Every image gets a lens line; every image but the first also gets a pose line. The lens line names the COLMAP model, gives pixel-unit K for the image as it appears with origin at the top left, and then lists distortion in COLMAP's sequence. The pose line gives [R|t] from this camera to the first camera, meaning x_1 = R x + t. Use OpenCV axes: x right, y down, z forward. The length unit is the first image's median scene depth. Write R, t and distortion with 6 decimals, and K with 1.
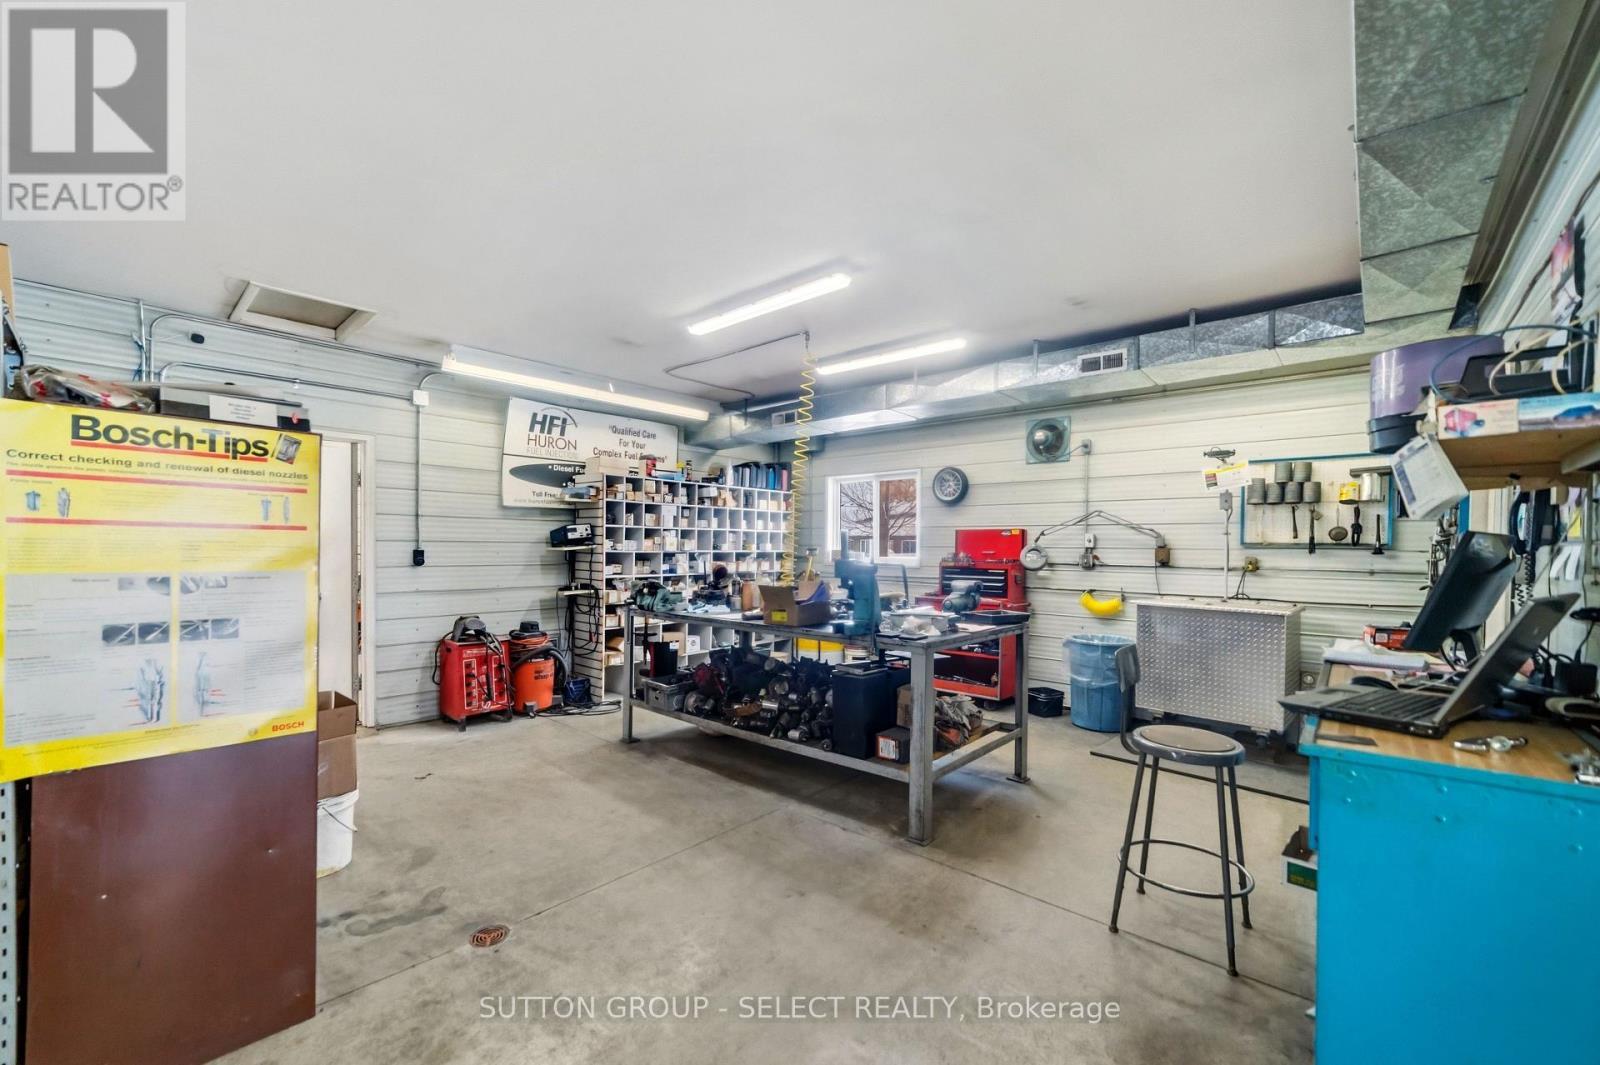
lens RADIAL K [[638.8, 0, 793.9], [0, 638.8, 544.1], [0, 0, 1]] dist [-0.000128, -0.000019]
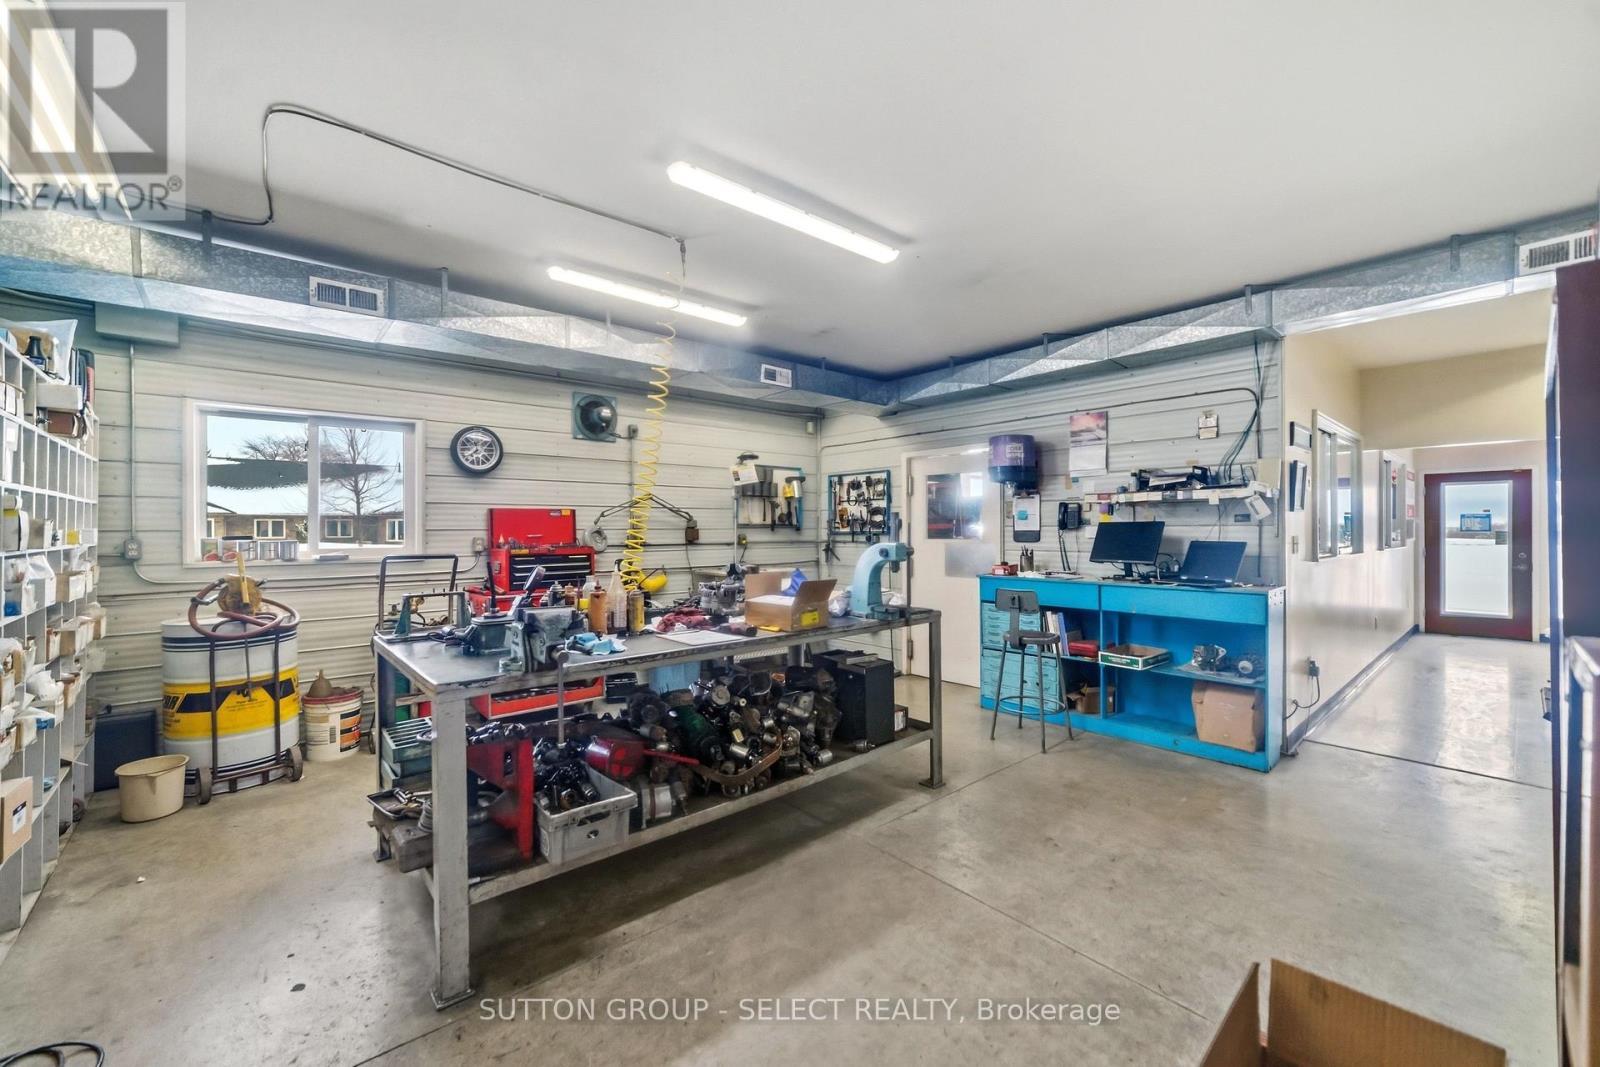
lens RADIAL K [[638.8, 0, 794.3], [0, 638.8, 524.8], [0, 0, 1]] dist [-0.000128, -0.000019]
pose [[0.134601, -0.006365, 0.990879, -0.642237], [-0.001079, 0.999978, 0.006570, -0.009419], [-0.990899, -0.001953, 0.134591, 0.712914]]
